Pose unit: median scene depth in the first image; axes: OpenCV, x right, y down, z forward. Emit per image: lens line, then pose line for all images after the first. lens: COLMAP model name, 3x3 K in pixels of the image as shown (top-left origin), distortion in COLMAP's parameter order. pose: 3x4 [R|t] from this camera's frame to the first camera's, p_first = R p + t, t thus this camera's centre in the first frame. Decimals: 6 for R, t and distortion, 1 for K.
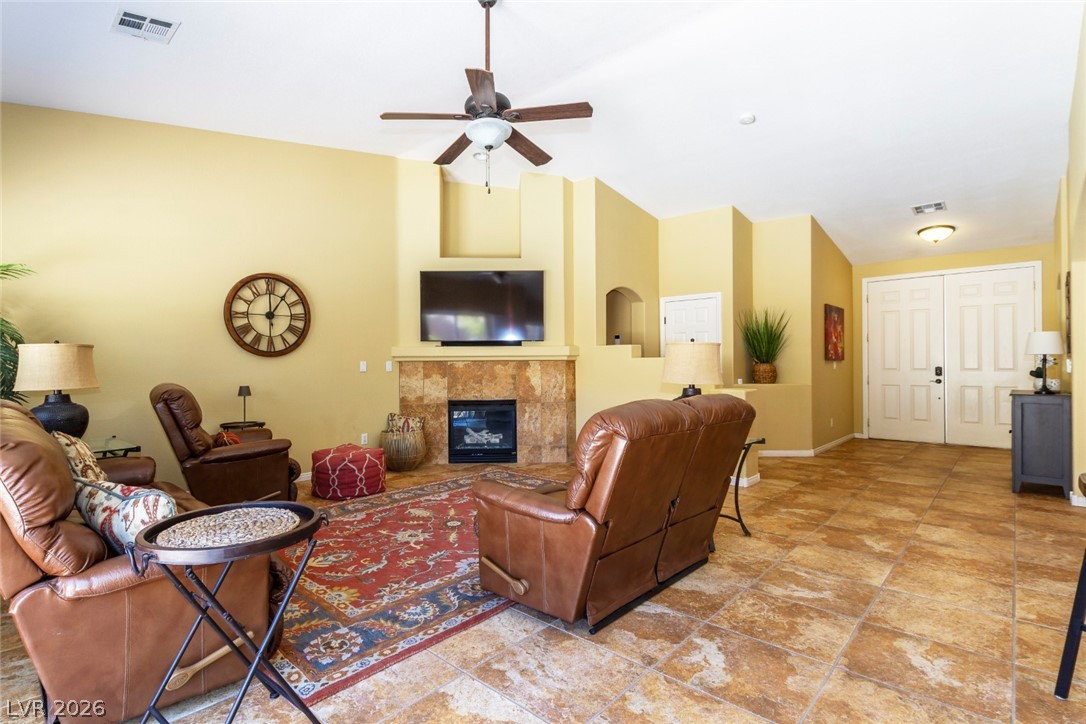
lens RADIAL K [[526.8, 0, 513.7], [0, 526.8, 363.7], [0, 0, 1]] dist [0.004663, 0.000085]
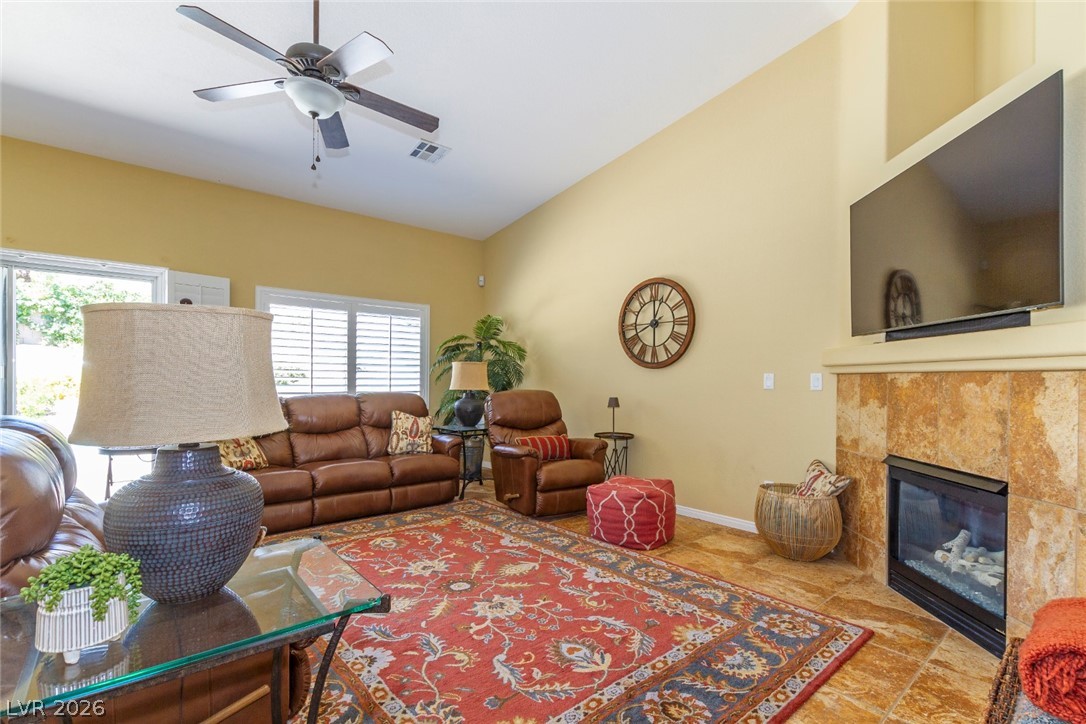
lens RADIAL K [[513.5, 0, 541.8], [0, 513.5, 378.3], [0, 0, 1]] dist [0.012503, 0.000181]
pose [[-0.091188, 0.007296, -0.995807, 0.492945], [-0.008394, 0.999932, 0.008095, -0.001402], [0.995798, 0.009097, -0.091121, 0.957098]]
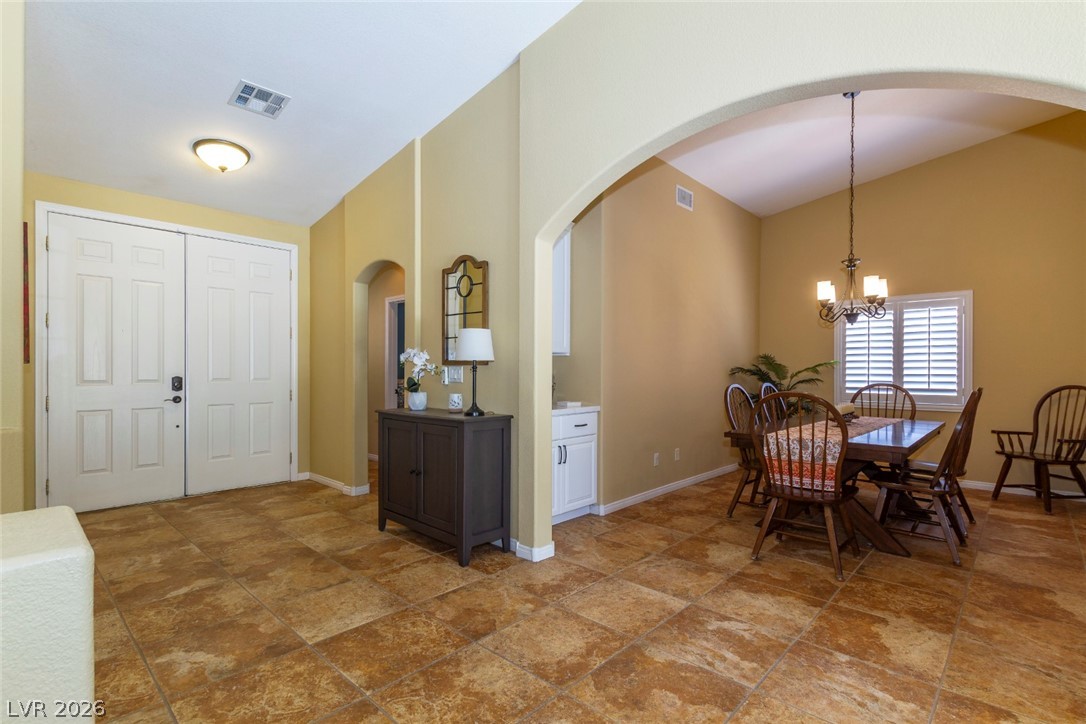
lens RADIAL K [[513.7, 0, 545.0], [0, 513.7, 369.2], [0, 0, 1]] dist [0.001904, -0.000138]
pose [[-0.007233, 0.004361, 0.999964, 0.300023], [-0.004250, 0.999981, -0.004392, -0.003653], [-0.999965, -0.004281, -0.007215, 0.912097]]
